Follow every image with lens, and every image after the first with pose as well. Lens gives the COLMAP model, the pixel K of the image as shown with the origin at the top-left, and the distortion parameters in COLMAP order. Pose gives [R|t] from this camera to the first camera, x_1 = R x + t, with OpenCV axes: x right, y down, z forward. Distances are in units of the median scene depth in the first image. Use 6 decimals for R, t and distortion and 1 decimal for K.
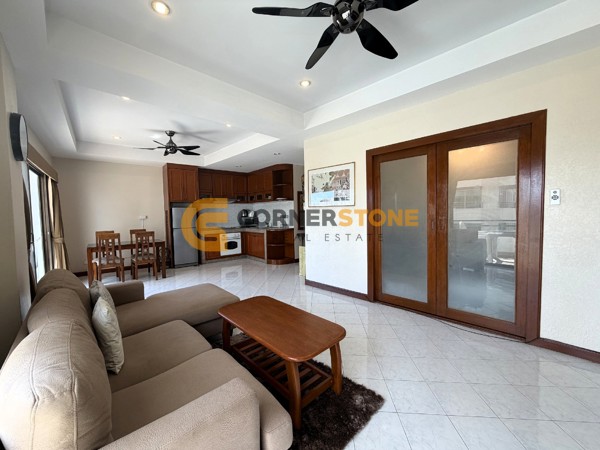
lens RADIAL K [[240.1, 0, 299.6], [0, 240.1, 226.9], [0, 0, 1]] dist [0.003545, -0.000296]
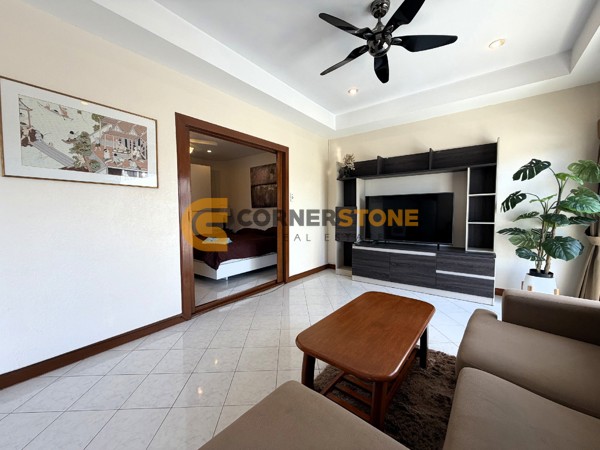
lens RADIAL K [[240.1, 0, 301.9], [0, 240.1, 222.2], [0, 0, 1]] dist [0.003545, -0.000296]
pose [[-0.132815, -0.021863, 0.990900, -0.448743], [0.064315, 0.997459, 0.030628, 0.009130], [-0.989052, 0.067798, -0.131072, 0.678484]]
